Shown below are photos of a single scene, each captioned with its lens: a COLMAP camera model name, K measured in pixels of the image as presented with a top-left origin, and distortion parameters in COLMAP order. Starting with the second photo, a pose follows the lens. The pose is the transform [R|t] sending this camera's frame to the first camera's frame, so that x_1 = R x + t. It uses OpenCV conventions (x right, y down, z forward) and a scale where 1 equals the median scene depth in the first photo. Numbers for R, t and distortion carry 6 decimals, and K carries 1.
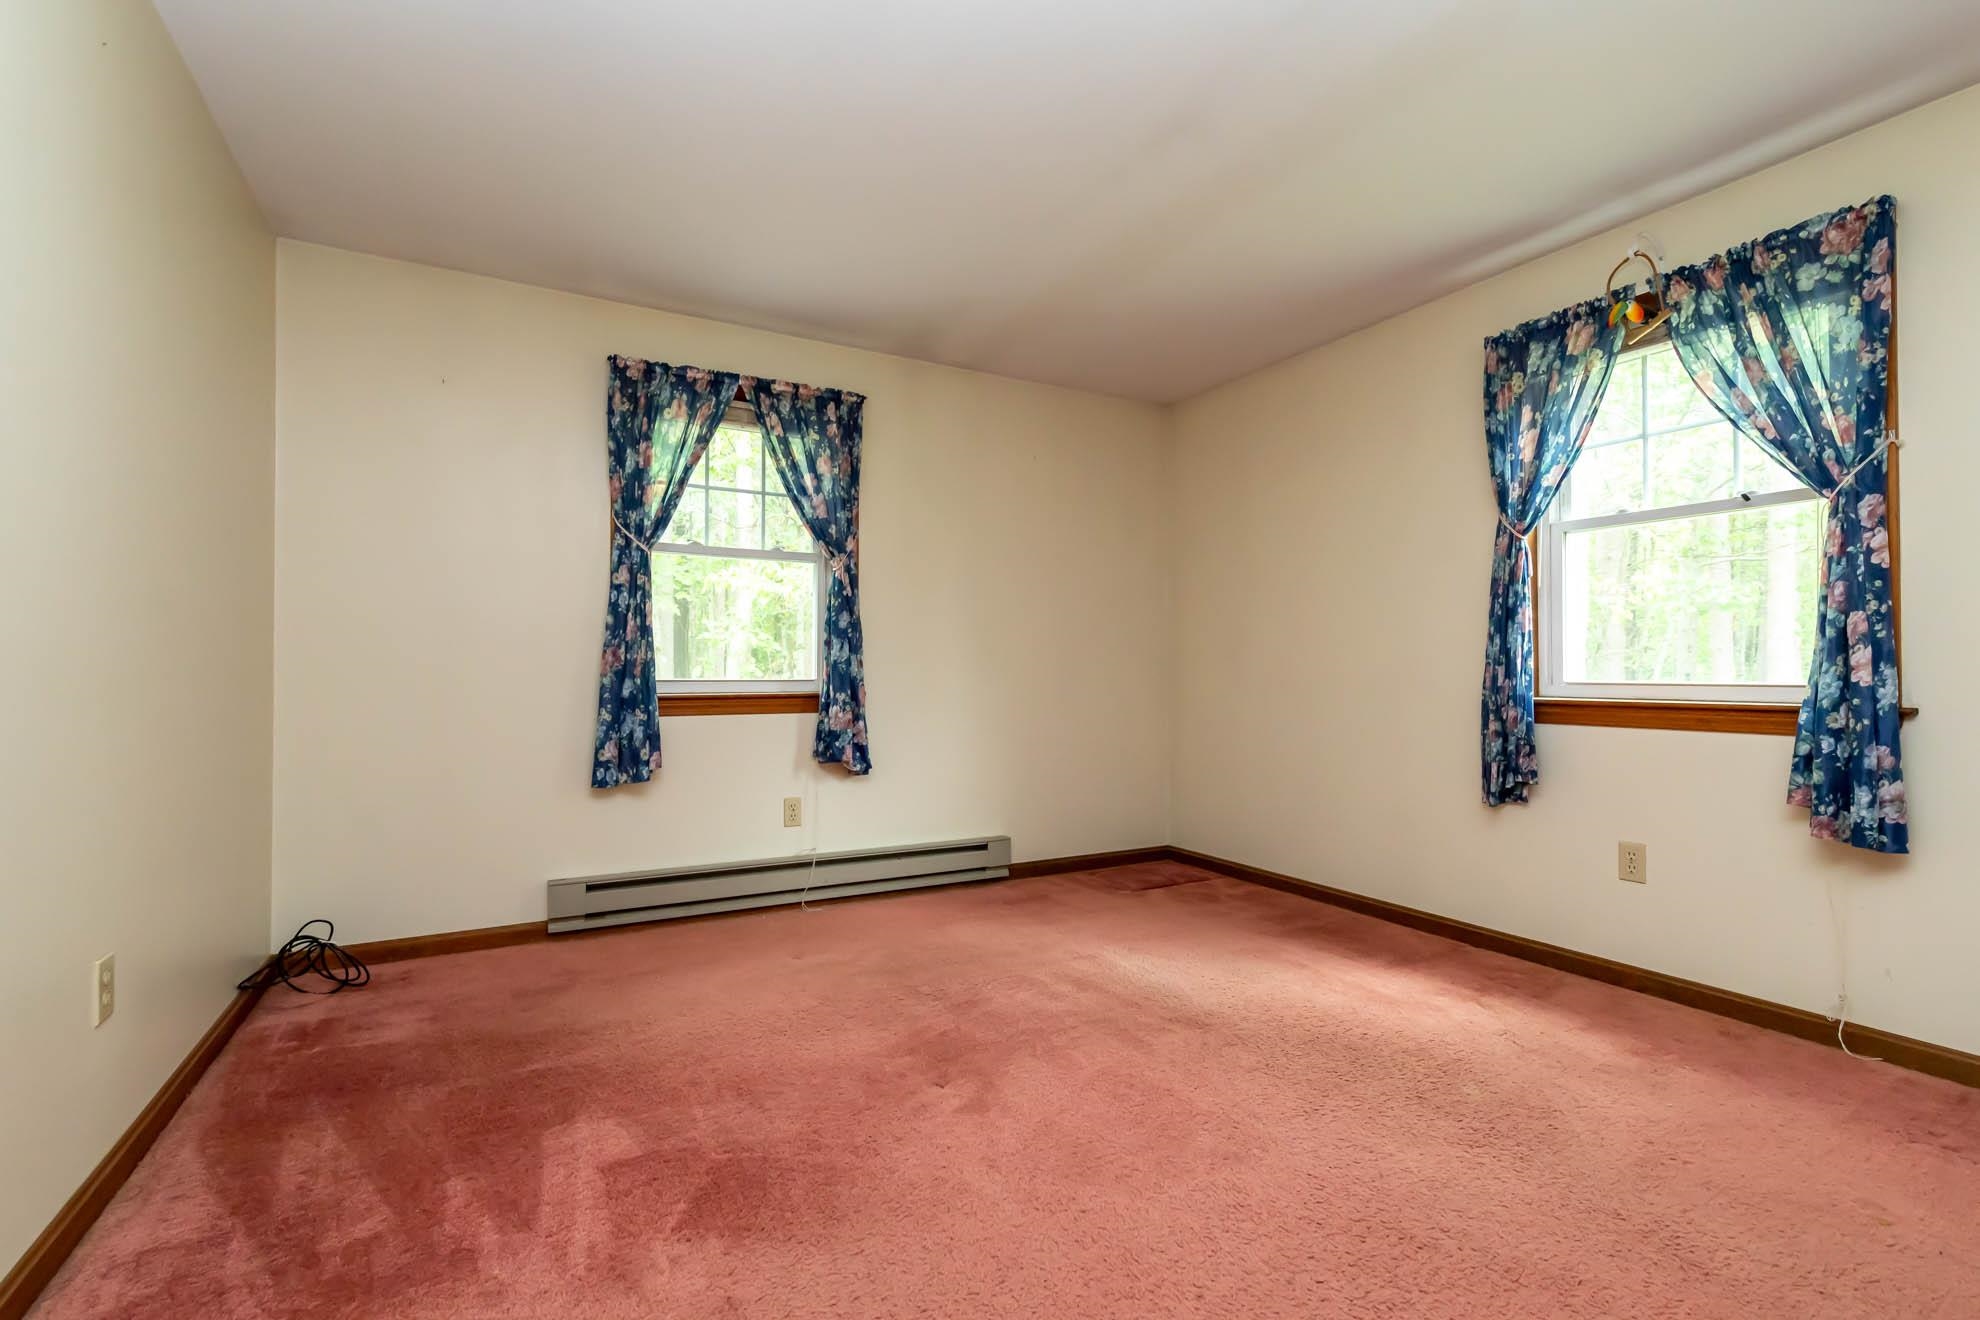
lens RADIAL K [[863.5, 0, 983.1], [0, 863.5, 663.4], [0, 0, 1]] dist [0.001534, -0.001186]
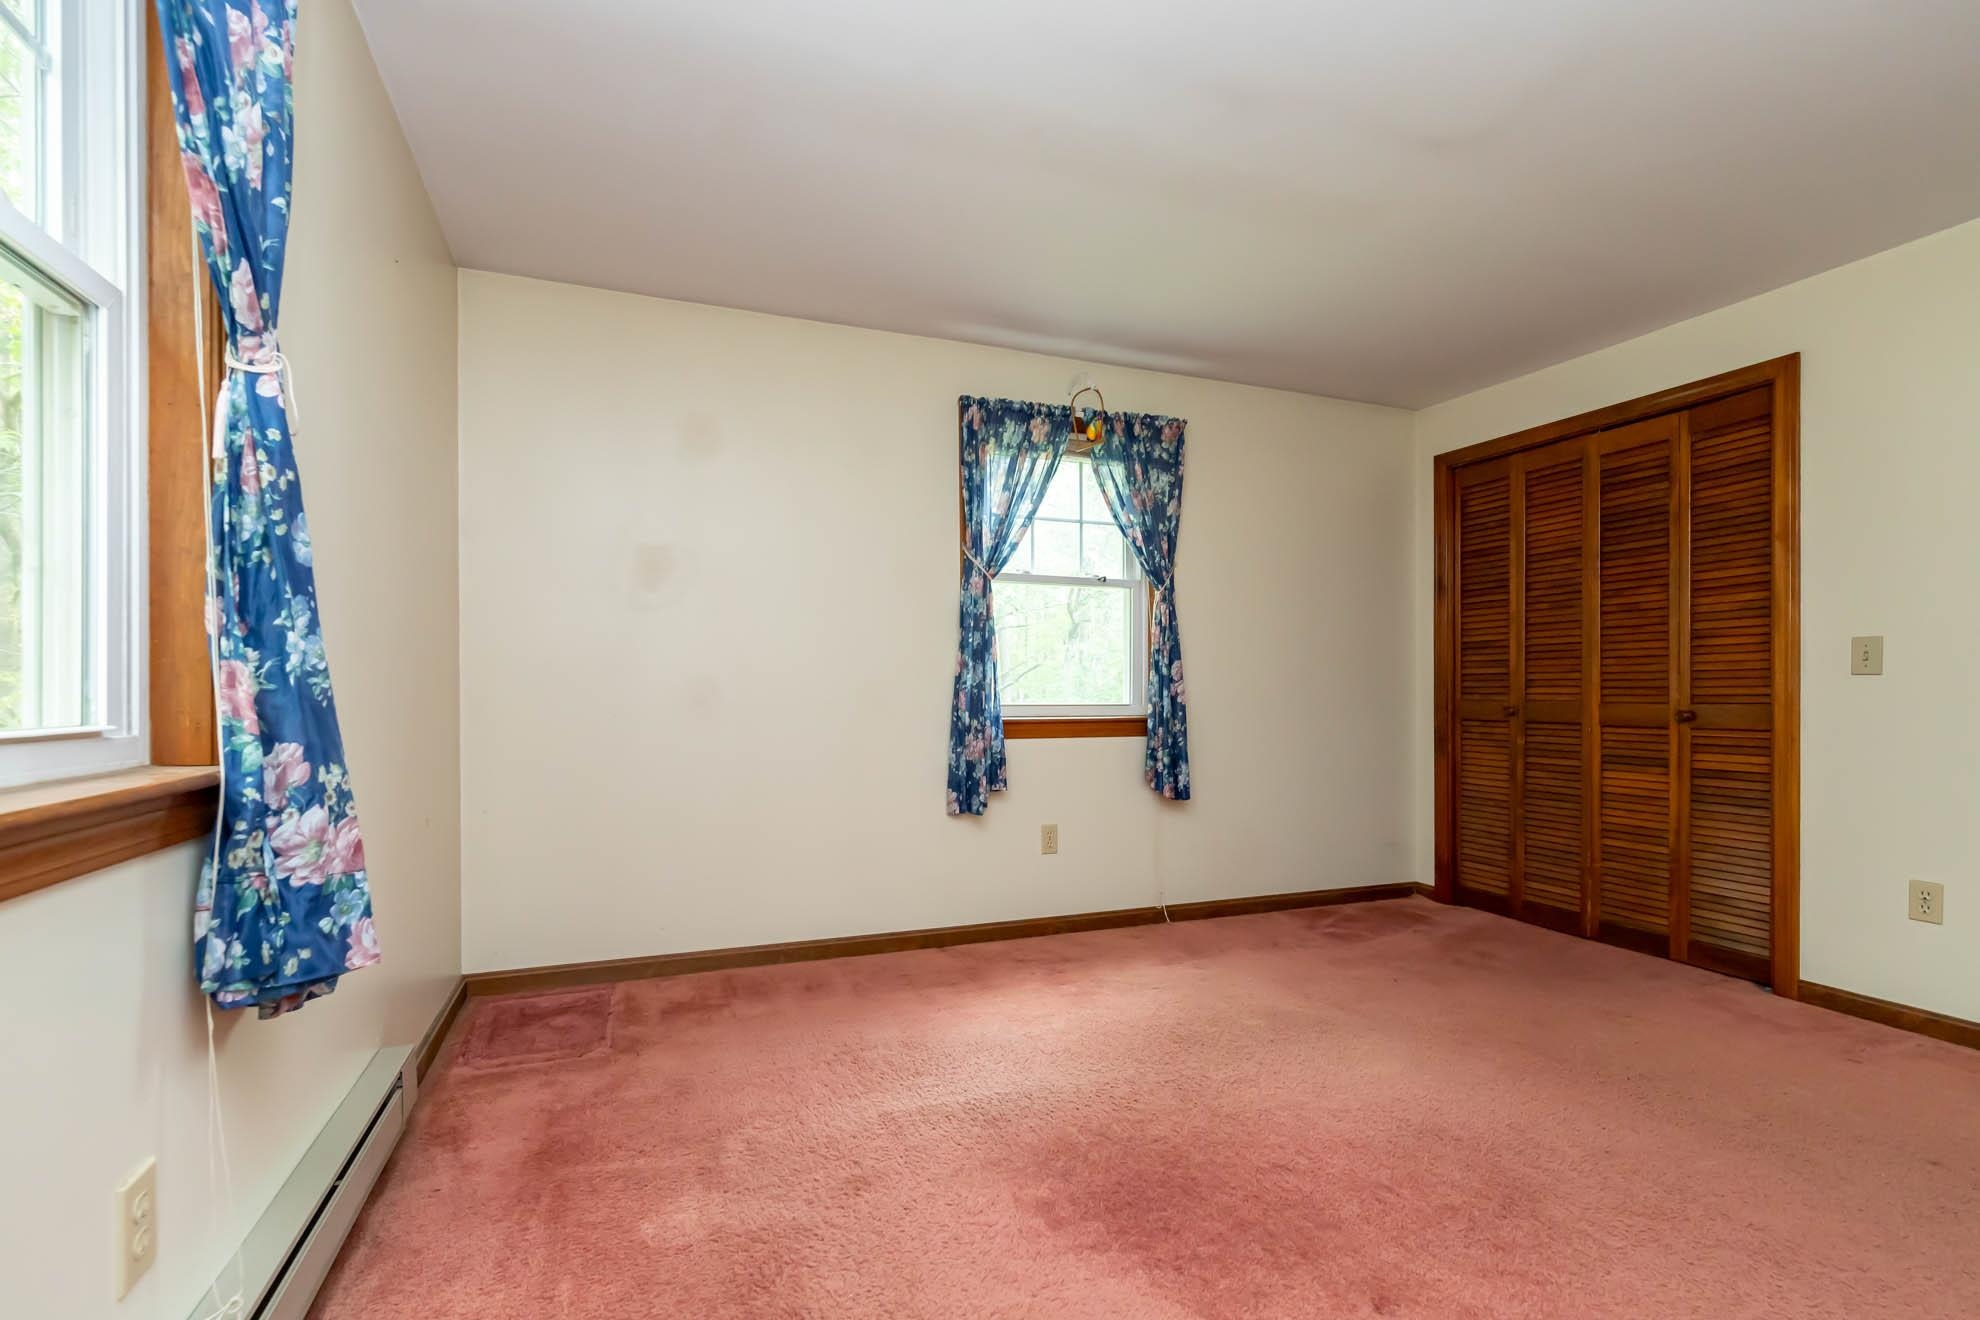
lens RADIAL K [[863.5, 0, 987.0], [0, 863.5, 691.5], [0, 0, 1]] dist [0.001534, -0.001186]
pose [[0.136539, 0.001810, 0.990633, -0.593790], [-0.011220, 0.999937, -0.000280, 0.004915], [-0.990571, -0.011076, 0.136550, 0.945235]]
